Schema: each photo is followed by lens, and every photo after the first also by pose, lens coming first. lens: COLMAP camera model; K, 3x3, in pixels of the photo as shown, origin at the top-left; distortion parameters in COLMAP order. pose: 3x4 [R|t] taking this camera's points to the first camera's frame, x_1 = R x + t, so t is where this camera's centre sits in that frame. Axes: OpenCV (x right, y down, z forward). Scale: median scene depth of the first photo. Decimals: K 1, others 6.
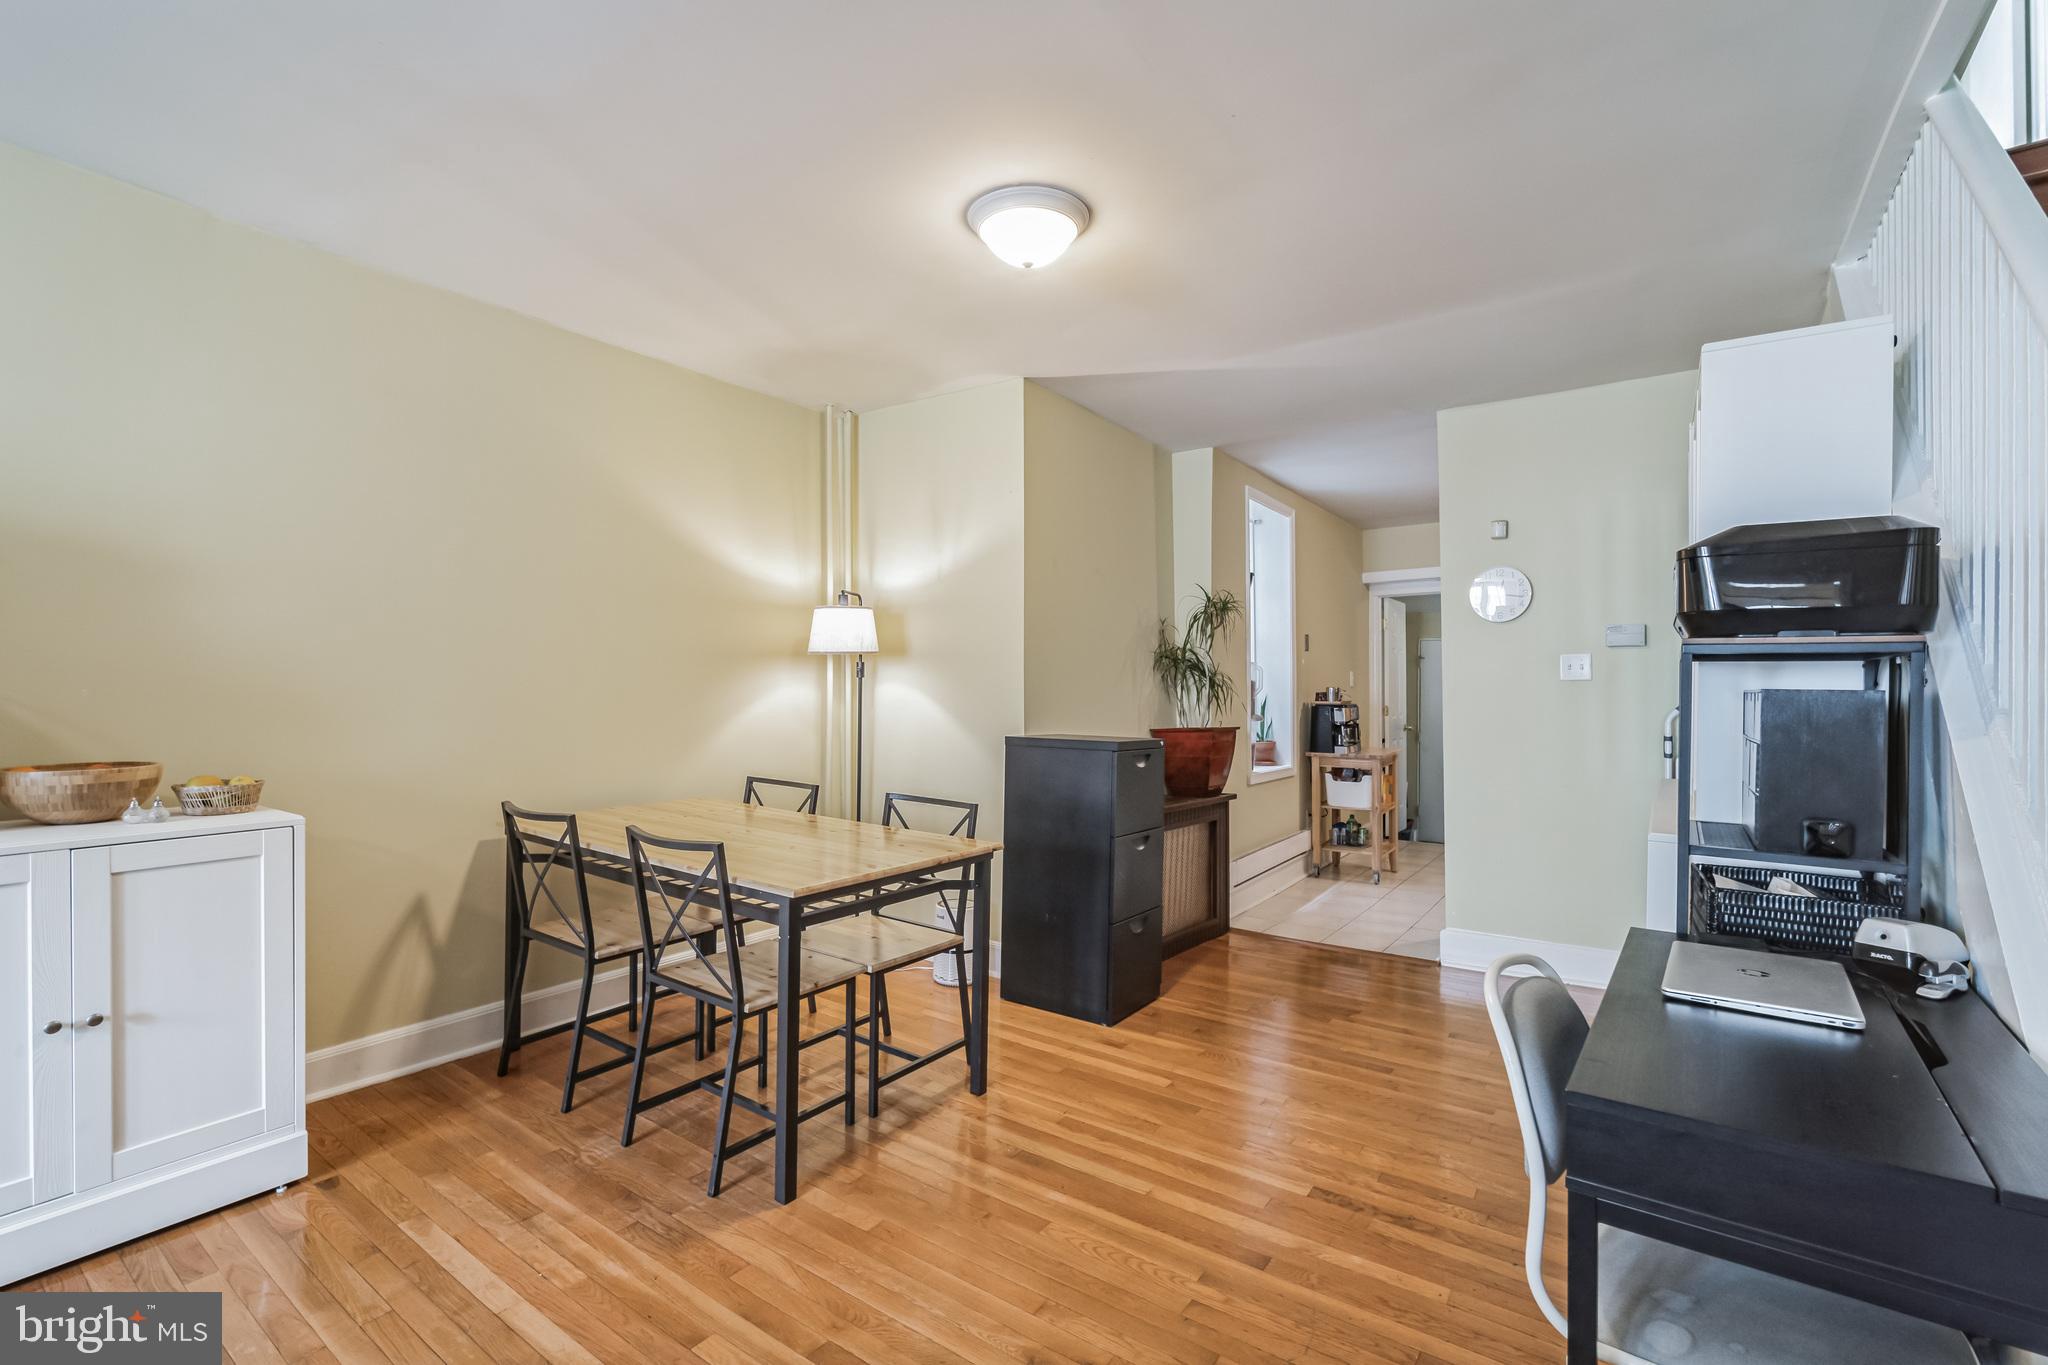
lens RADIAL K [[908.3, 0, 1023.0], [0, 908.3, 673.1], [0, 0, 1]] dist [-0.008975, 0.000971]
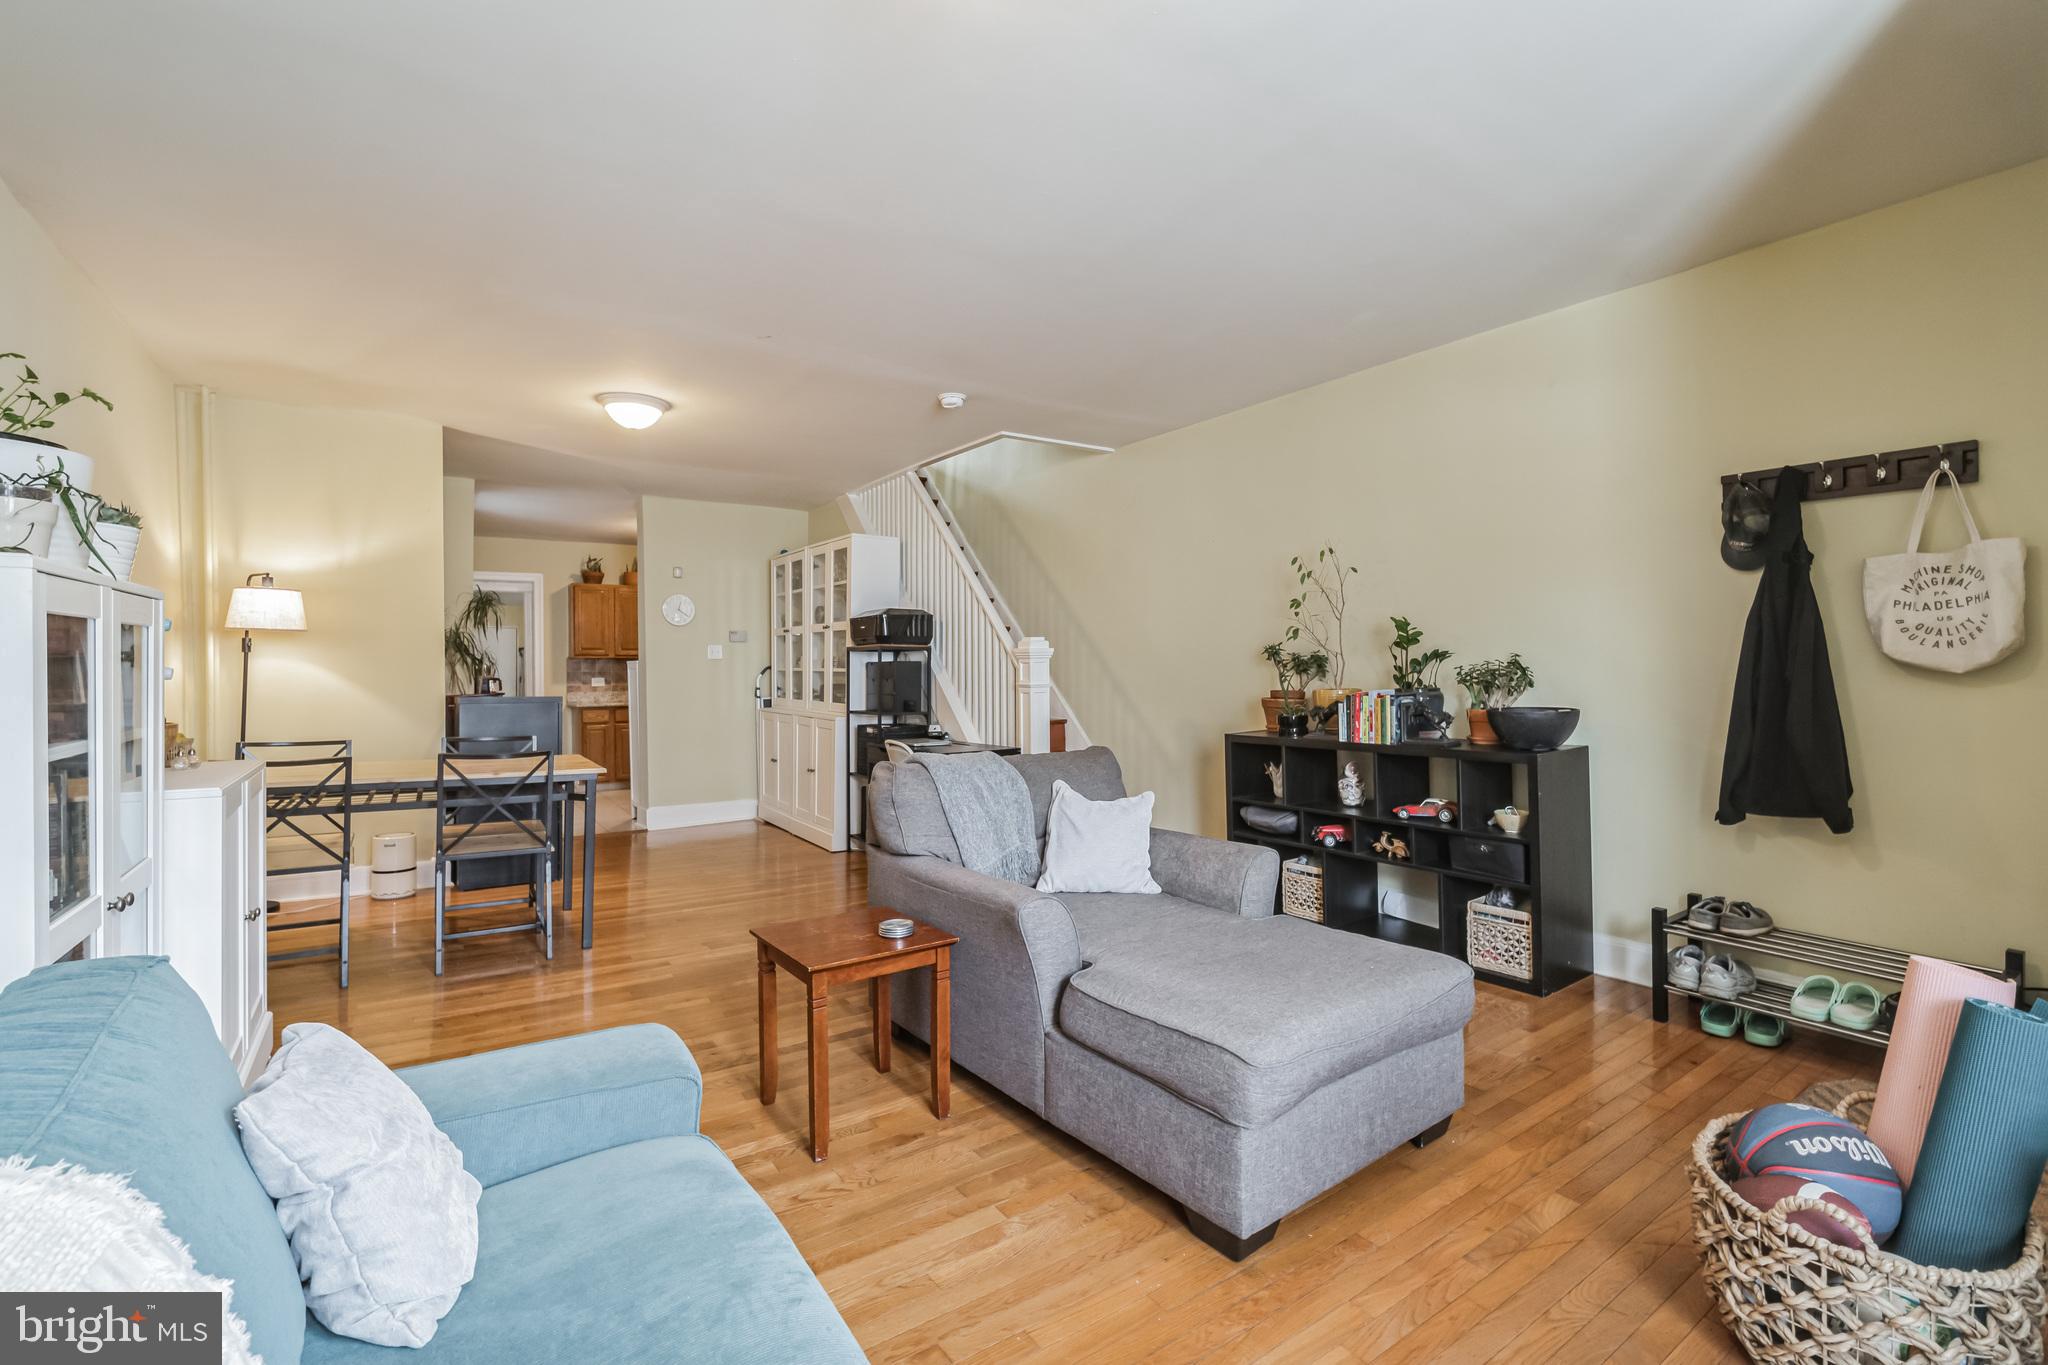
lens RADIAL K [[908.3, 0, 1023.0], [0, 908.3, 673.1], [0, 0, 1]] dist [-0.008975, 0.000971]
pose [[0.361011, -0.008854, 0.932520, -0.902093], [-0.007906, 0.999890, 0.012554, 0.009389], [-0.932528, -0.011905, 0.360901, -0.250450]]
